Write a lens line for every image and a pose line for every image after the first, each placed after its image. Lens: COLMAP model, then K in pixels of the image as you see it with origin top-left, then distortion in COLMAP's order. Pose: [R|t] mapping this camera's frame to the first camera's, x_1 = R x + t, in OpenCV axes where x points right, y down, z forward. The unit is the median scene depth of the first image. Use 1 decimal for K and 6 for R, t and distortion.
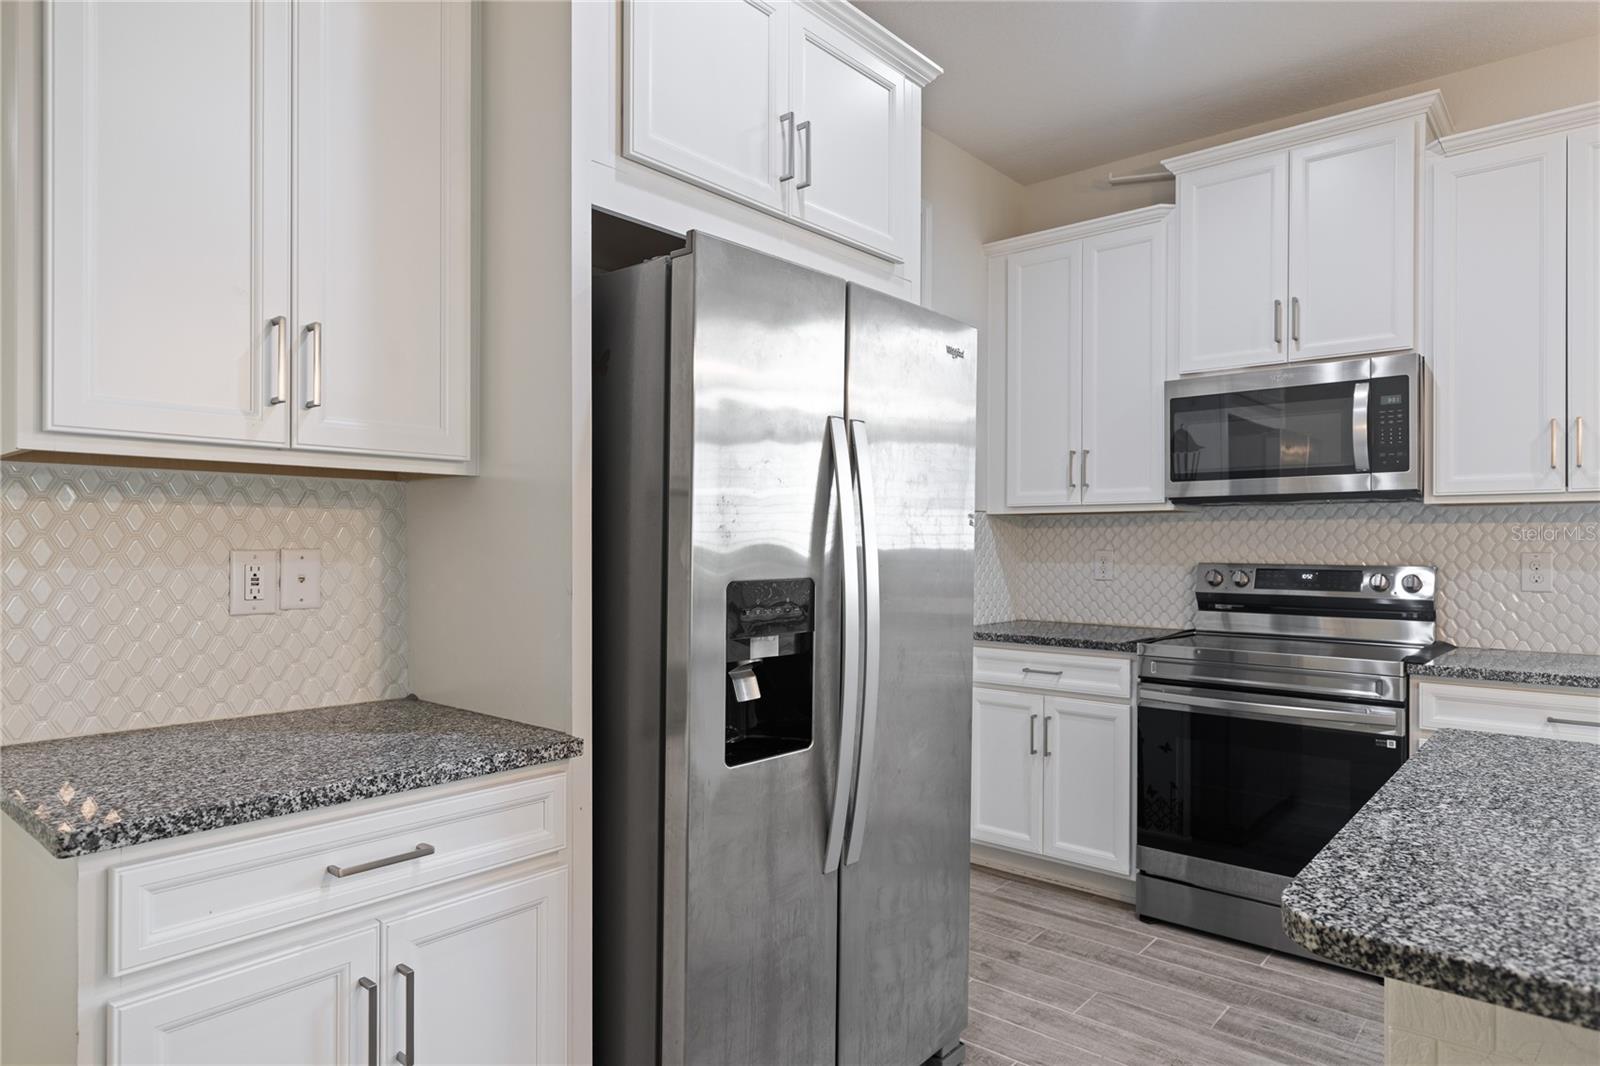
lens RADIAL K [[947.9, 0, 836.9], [0, 947.9, 544.0], [0, 0, 1]] dist [0.005080, -0.000964]
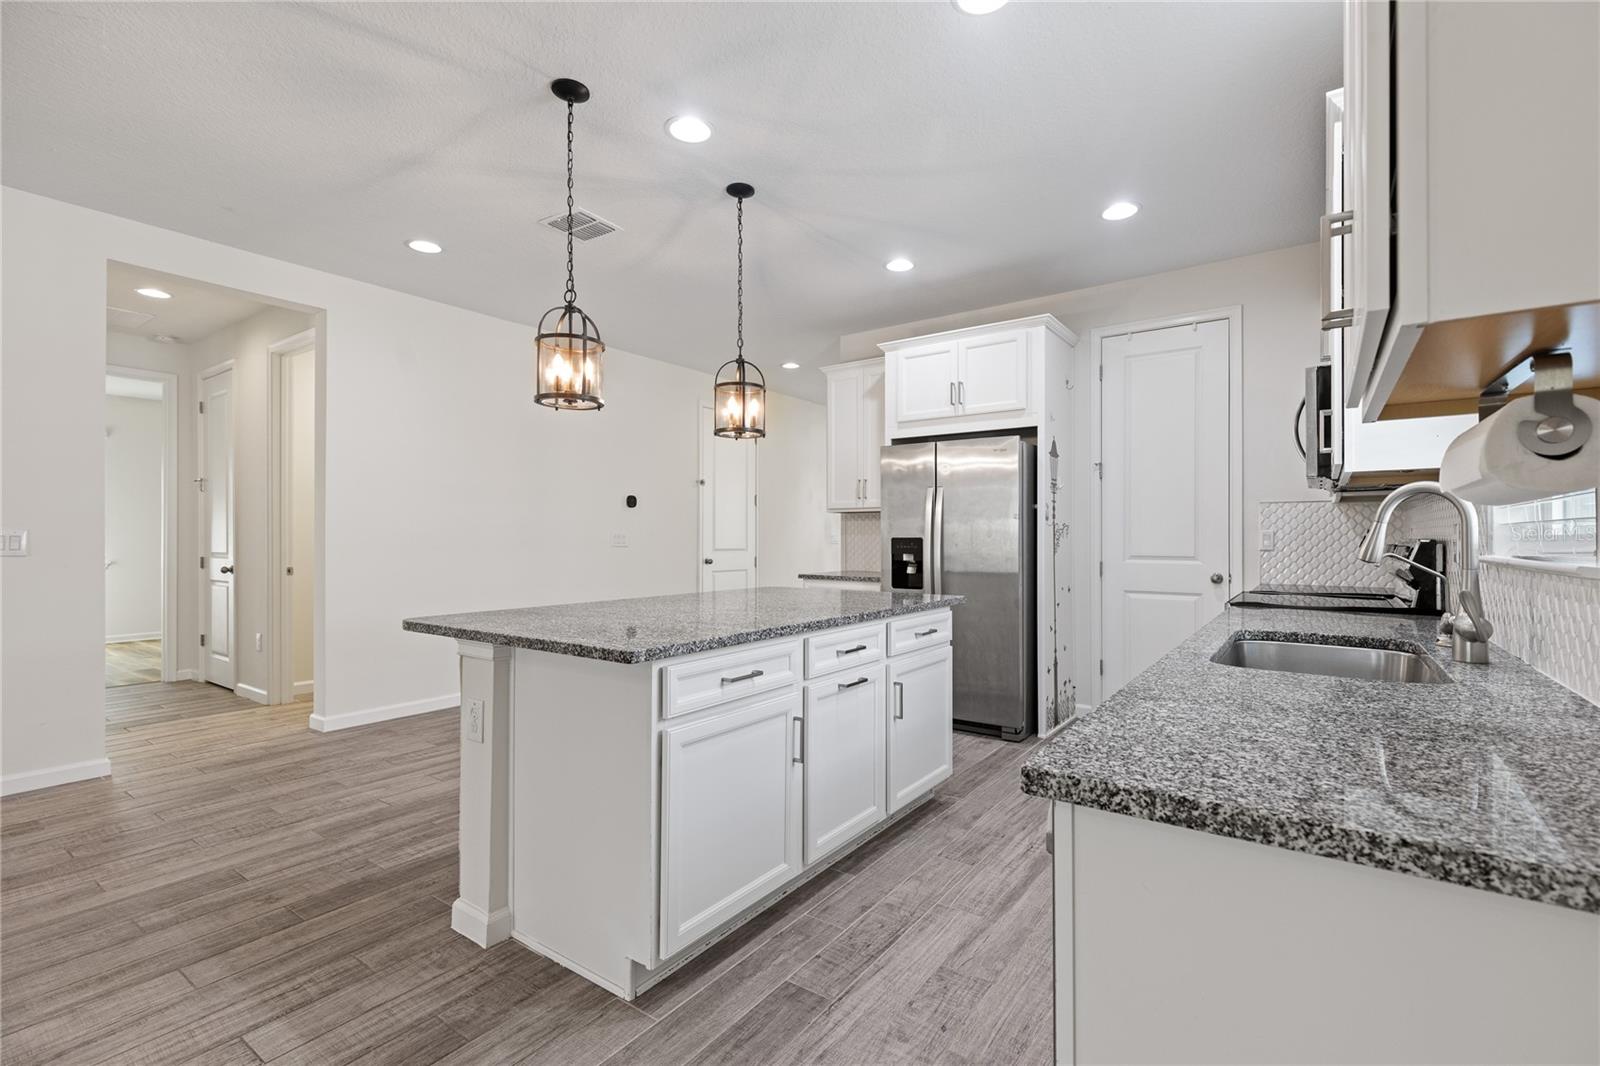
lens RADIAL K [[717.9, 0, 812.8], [0, 717.9, 537.5], [0, 0, 1]] dist [0.007568, -0.001651]
pose [[0.071809, -0.004316, -0.997409, 1.496263], [0.000435, 0.999991, -0.004296, 0.028280], [0.997418, -0.000125, 0.071810, 0.278861]]
